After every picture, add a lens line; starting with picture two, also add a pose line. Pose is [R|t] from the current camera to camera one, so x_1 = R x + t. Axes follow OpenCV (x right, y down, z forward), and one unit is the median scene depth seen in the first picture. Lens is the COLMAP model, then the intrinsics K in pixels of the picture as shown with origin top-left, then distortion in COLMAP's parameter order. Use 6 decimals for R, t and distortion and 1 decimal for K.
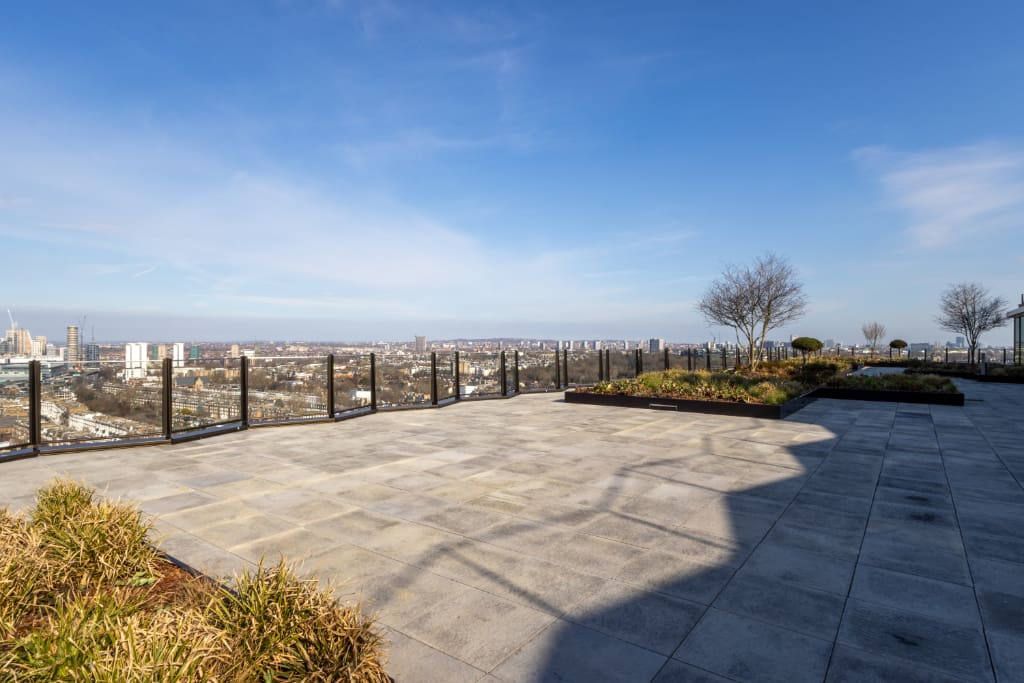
lens RADIAL K [[544.8, 0, 513.9], [0, 544.8, 355.9], [0, 0, 1]] dist [0.011029, -0.001975]
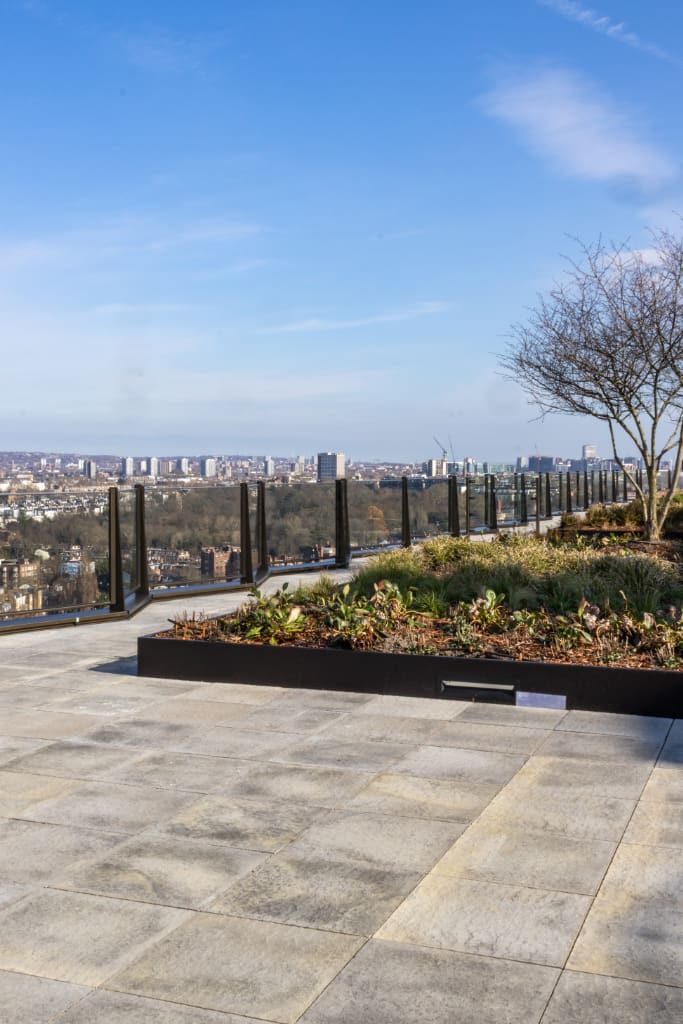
lens RADIAL K [[1155.3, 0, 345.9], [0, 1155.3, 506.5], [0, 0, 1]] dist [0.015179, 0.000000]
pose [[0.963708, -0.011573, 0.266707, 0.017733], [0.007579, 0.999843, 0.015999, -0.004672], [-0.266851, -0.013398, 0.963645, 0.180141]]
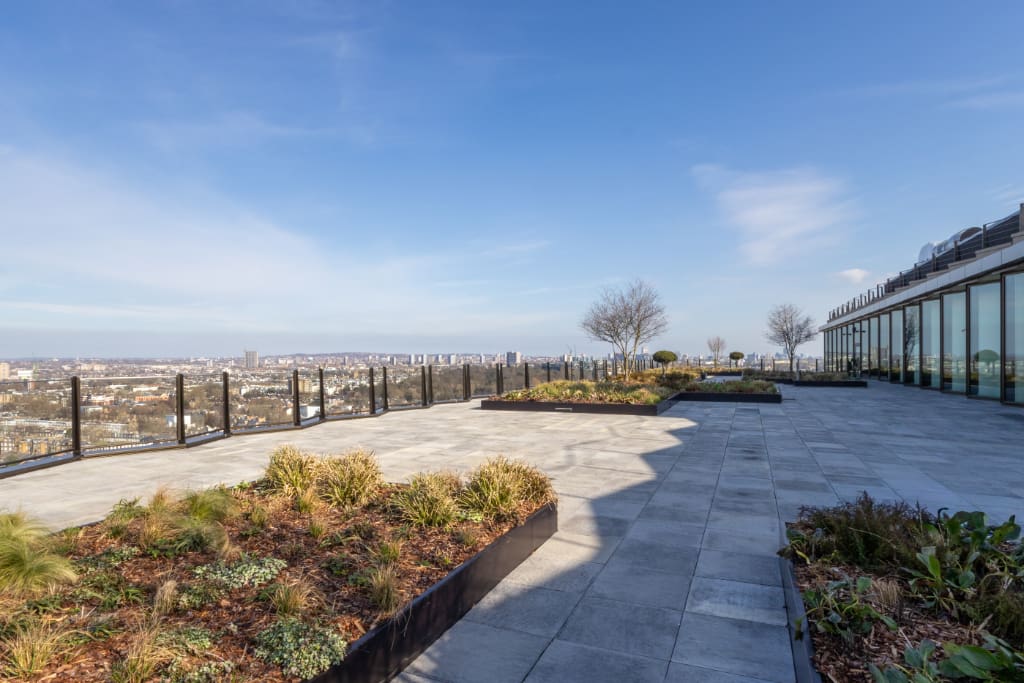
lens RADIAL K [[591.2, 0, 491.9], [0, 591.2, 365.2], [0, 0, 1]] dist [0.012611, 0.001338]
pose [[0.975526, -0.012141, 0.219549, -0.071338], [0.014277, 0.999865, -0.008144, 0.001062], [-0.219421, 0.011080, 0.975567, -0.100808]]
